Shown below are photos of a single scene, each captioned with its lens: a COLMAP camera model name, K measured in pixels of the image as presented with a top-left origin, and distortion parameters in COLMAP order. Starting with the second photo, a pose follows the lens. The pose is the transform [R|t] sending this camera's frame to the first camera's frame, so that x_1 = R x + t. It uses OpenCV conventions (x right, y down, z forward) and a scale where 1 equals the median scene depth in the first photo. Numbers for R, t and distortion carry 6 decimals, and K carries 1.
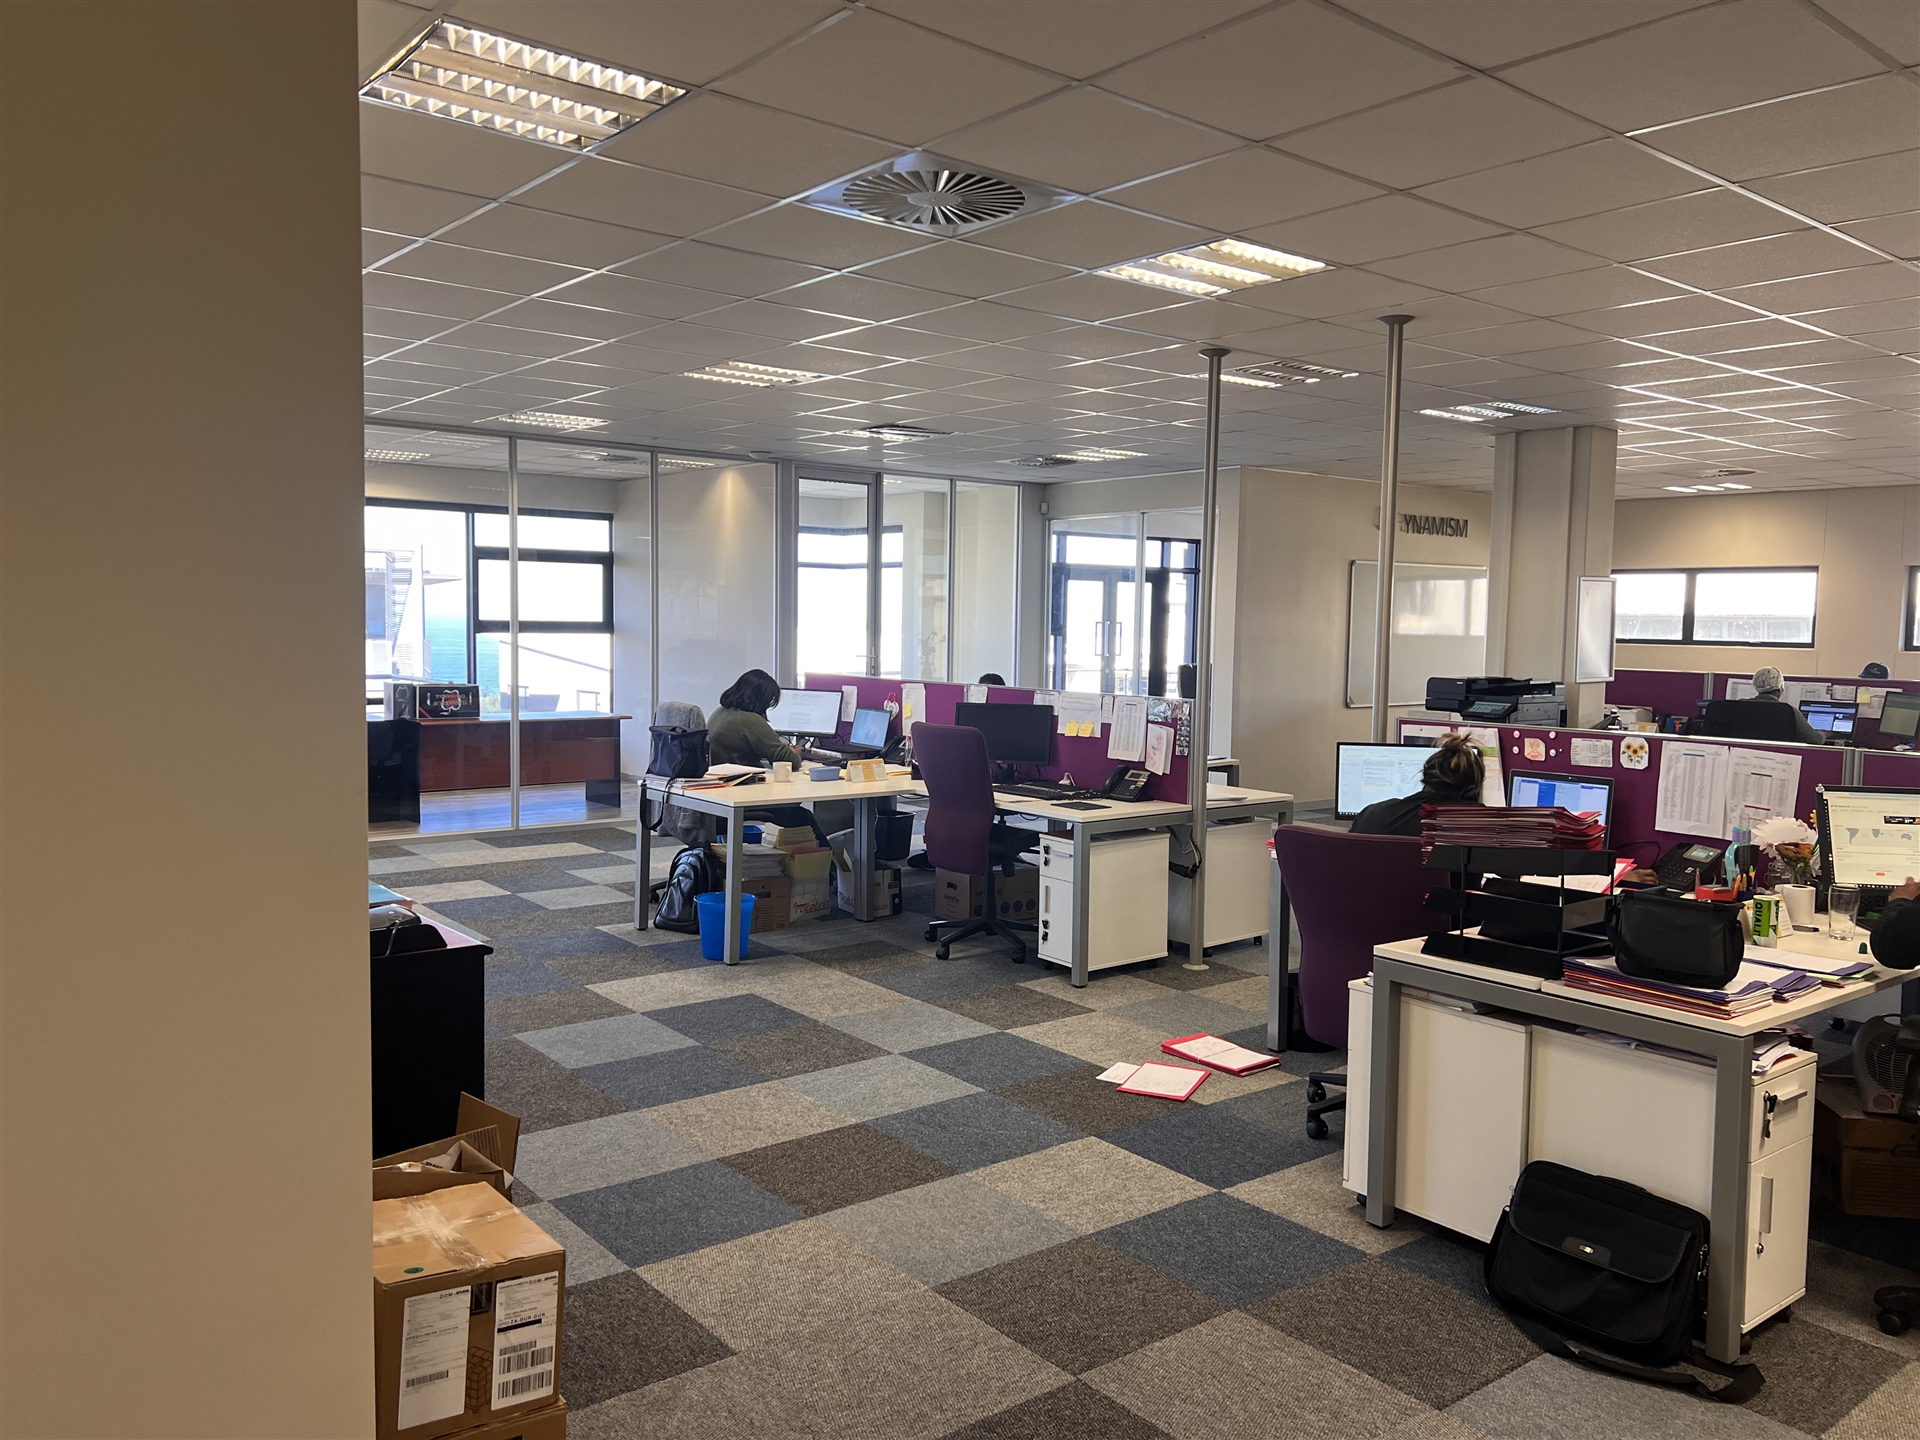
lens RADIAL K [[1448.6, 0, 956.7], [0, 1448.6, 722.3], [0, 0, 1]] dist [0.002789, 0.002081]
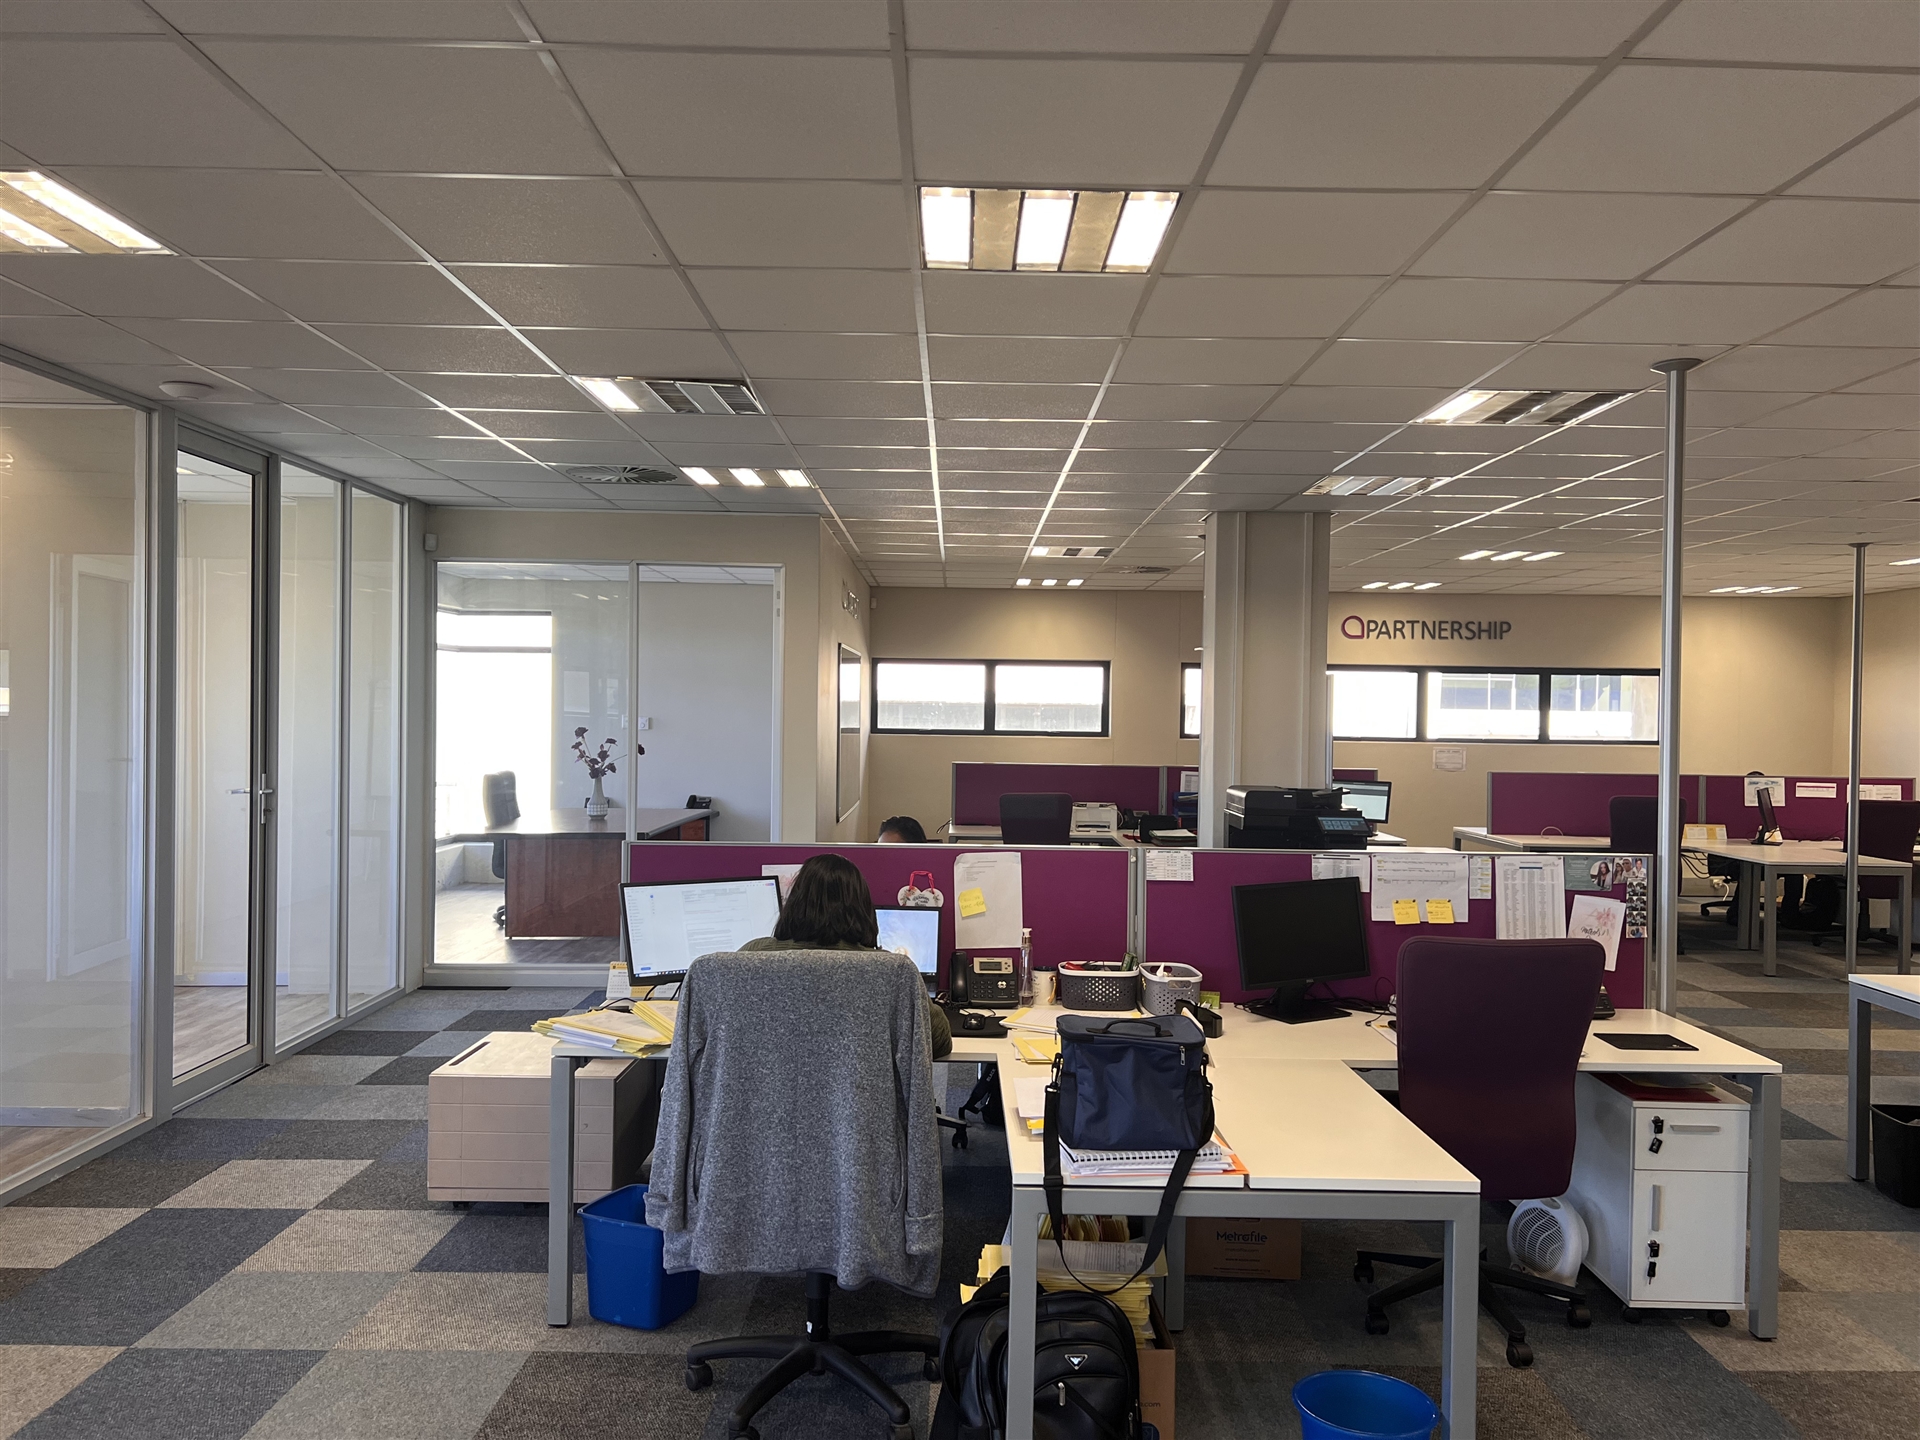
lens RADIAL K [[1430.1, 0, 970.1], [0, 1430.1, 725.6], [0, 0, 1]] dist [0.088083, -0.126644]
pose [[0.617748, -0.014638, 0.786240, -0.572628], [0.052585, 0.998358, -0.022729, -0.077584], [-0.784616, 0.055386, 0.617503, 0.817829]]
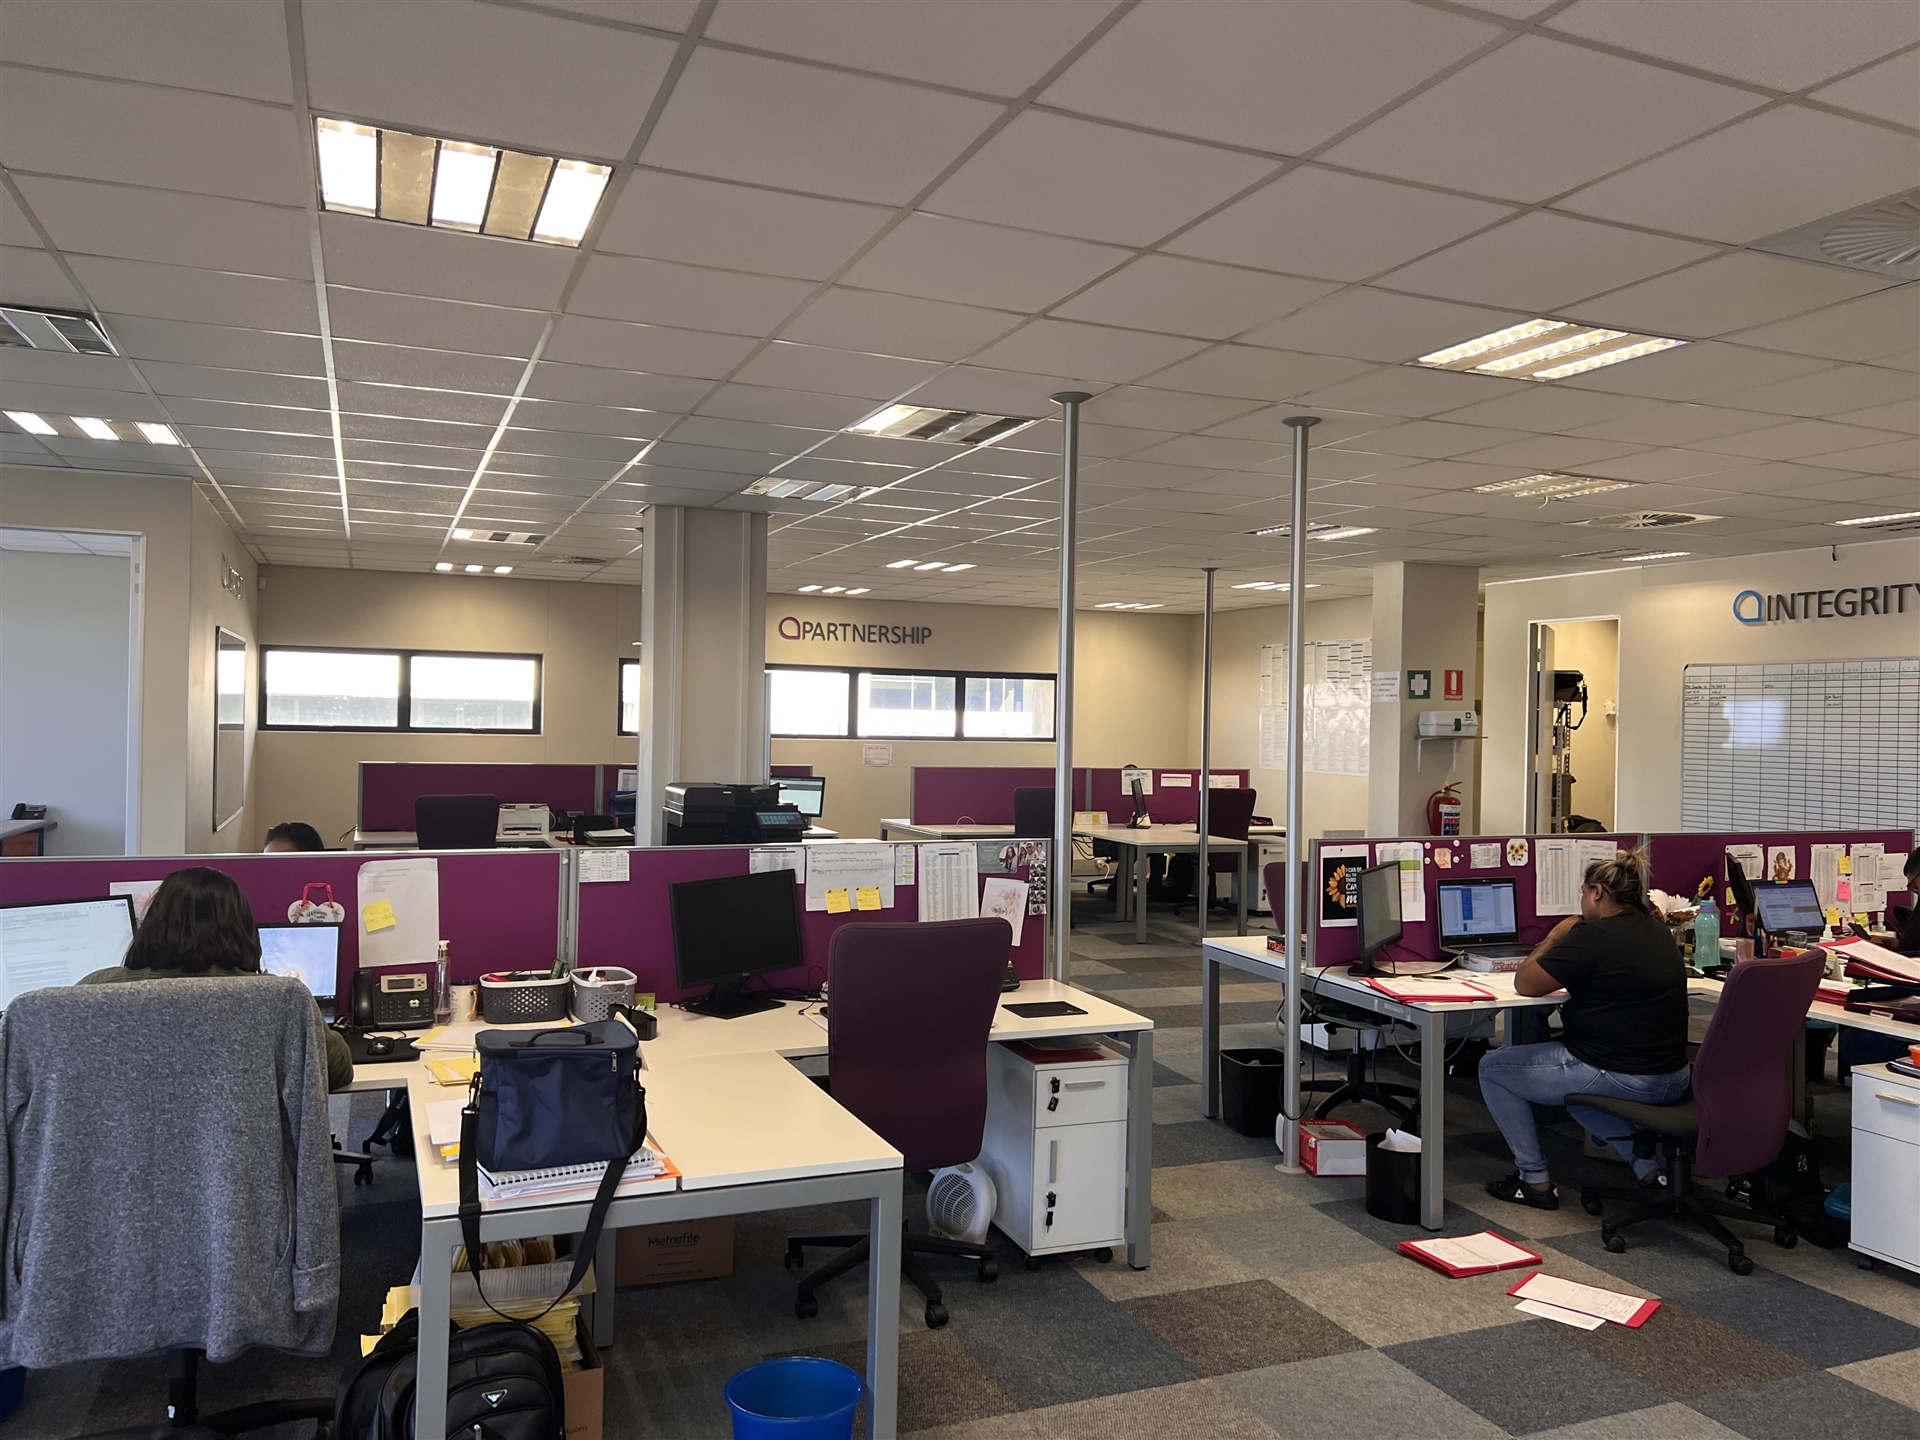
lens RADIAL K [[1430.1, 0, 970.1], [0, 1430.1, 725.6], [0, 0, 1]] dist [0.088083, -0.126644]
pose [[0.276680, -0.014222, 0.960857, -0.567675], [0.054190, 0.998530, -0.000824, -0.076620], [-0.959433, 0.052297, 0.277044, 0.820006]]
